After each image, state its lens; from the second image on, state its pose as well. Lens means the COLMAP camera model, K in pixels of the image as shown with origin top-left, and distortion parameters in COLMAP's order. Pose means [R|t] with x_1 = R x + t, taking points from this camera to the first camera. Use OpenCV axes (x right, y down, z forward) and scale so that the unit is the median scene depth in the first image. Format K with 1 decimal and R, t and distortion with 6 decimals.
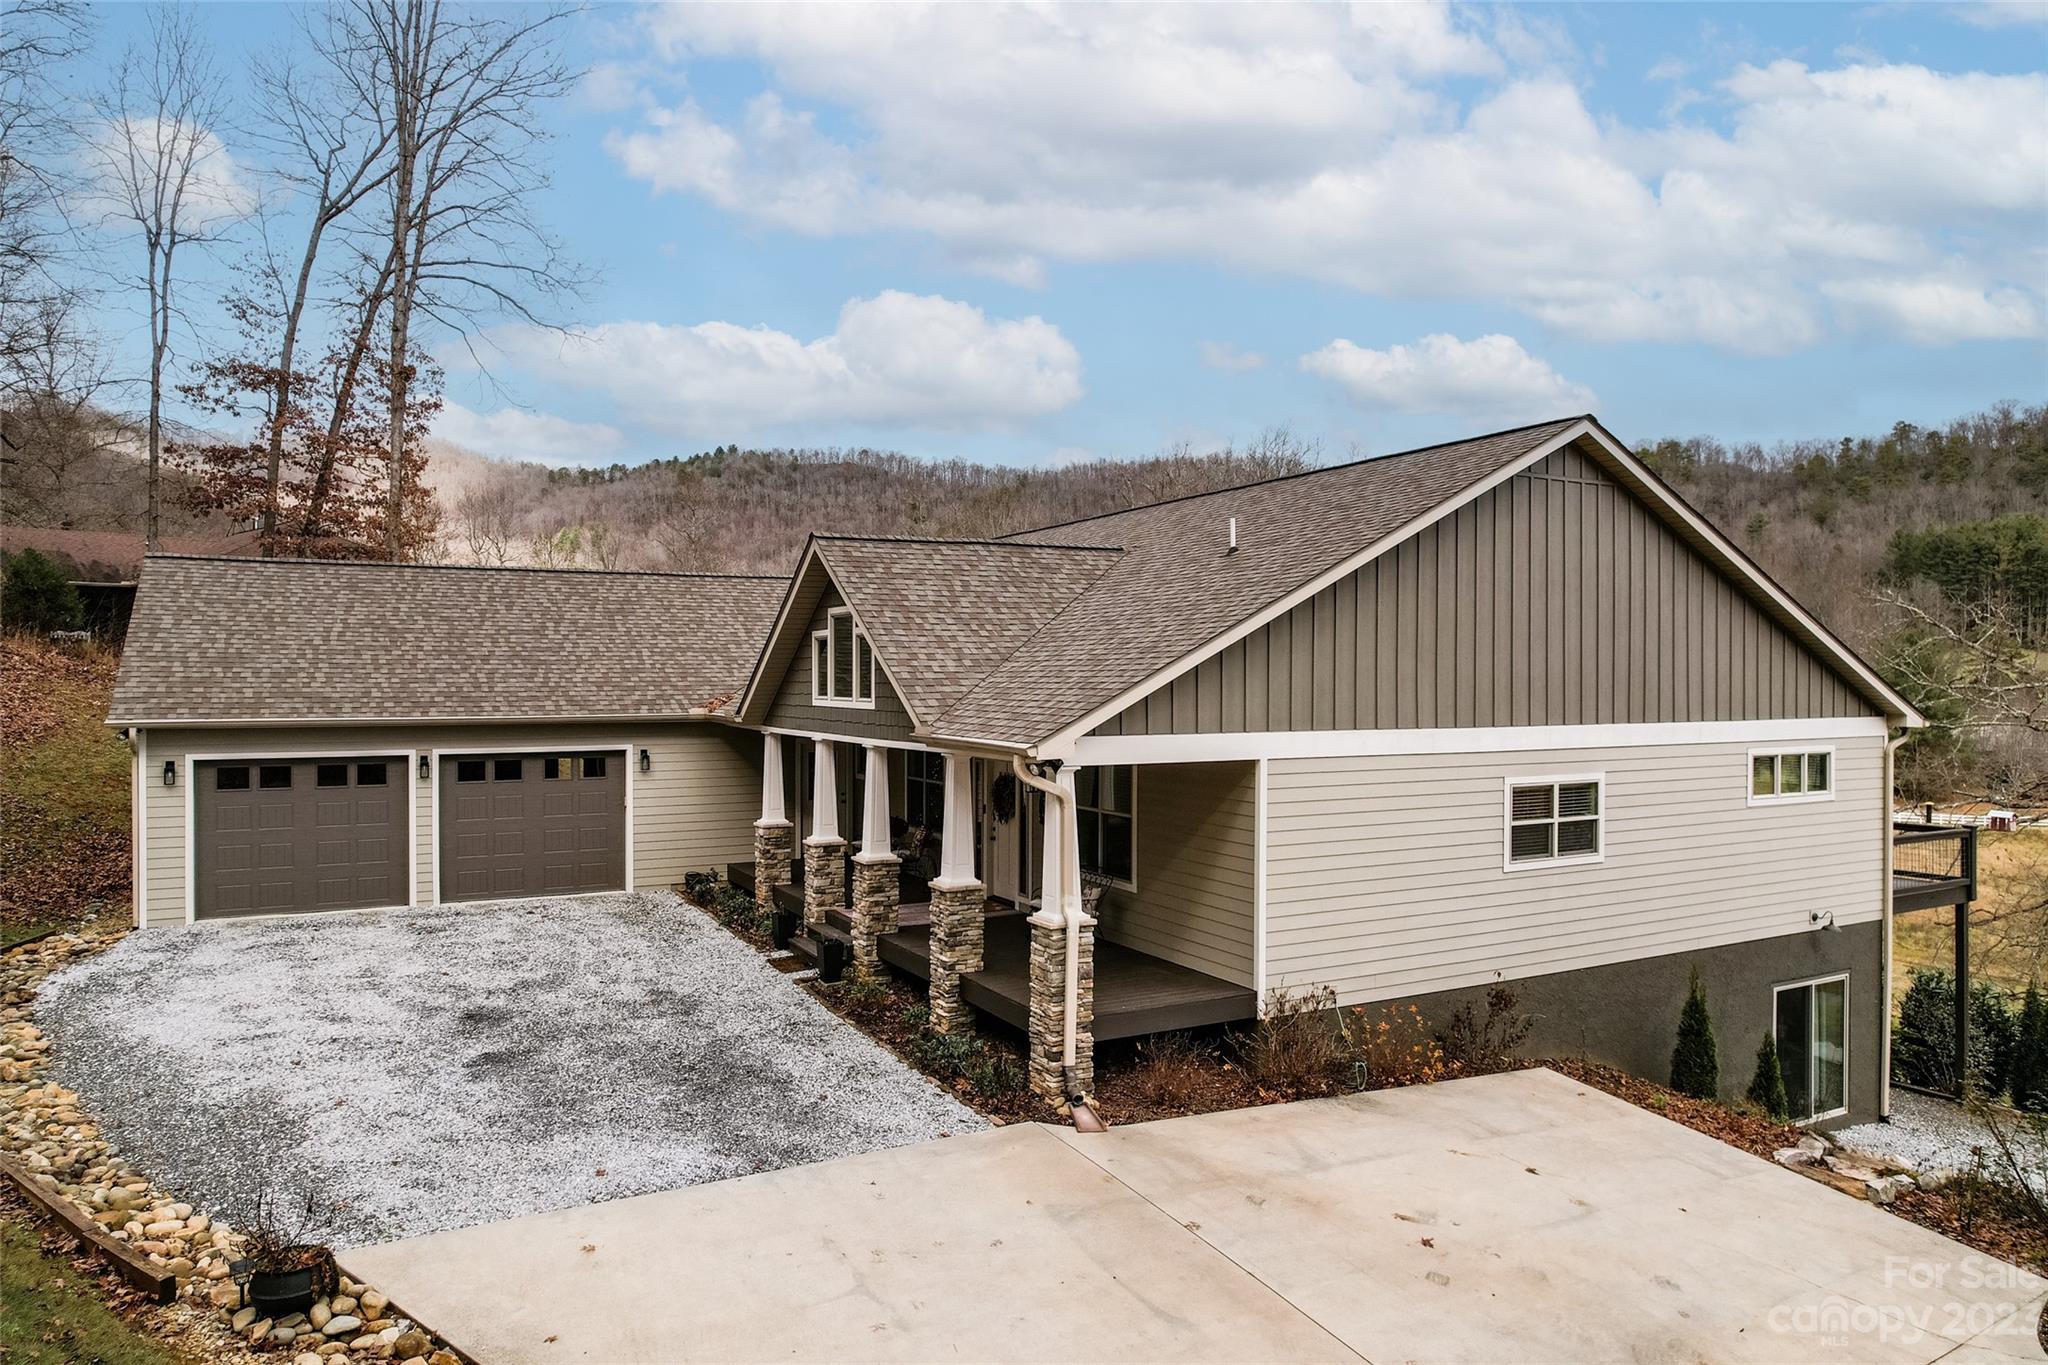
lens RADIAL K [[1313.6, 0, 1042.1], [0, 1313.6, 683.7], [0, 0, 1]] dist [-0.072099, 0.064149]
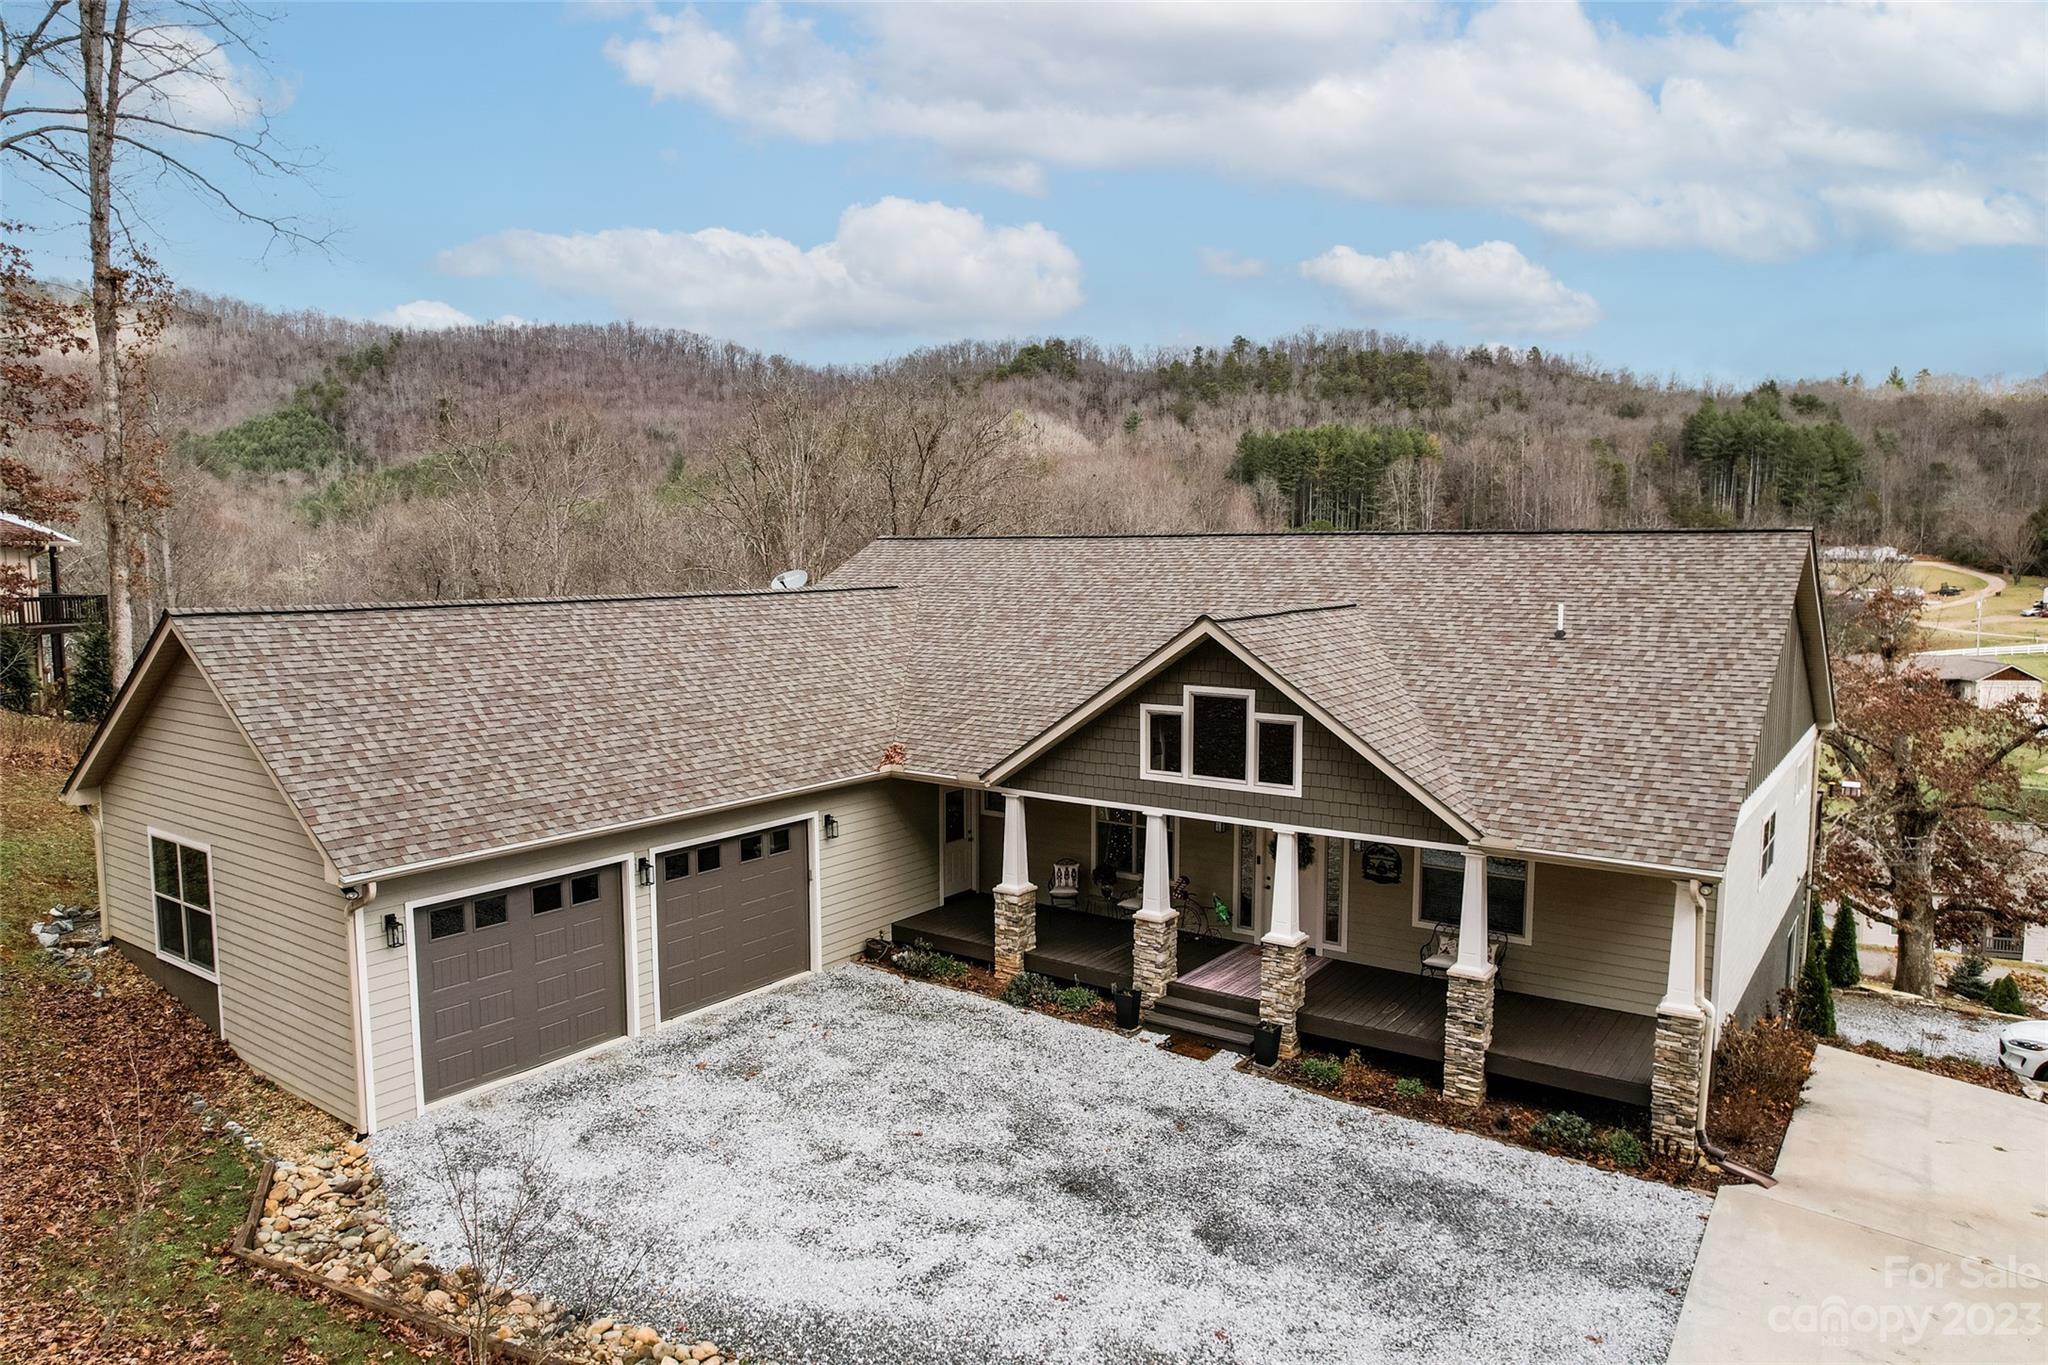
lens RADIAL K [[1313.6, 0, 1044.8], [0, 1313.6, 677.7], [0, 0, 1]] dist [-0.072099, 0.064149]
pose [[0.897530, -0.043062, 0.438845, -0.546679], [0.004016, 0.995977, 0.089517, -0.120341], [-0.440934, -0.078582, 0.894093, 0.134890]]
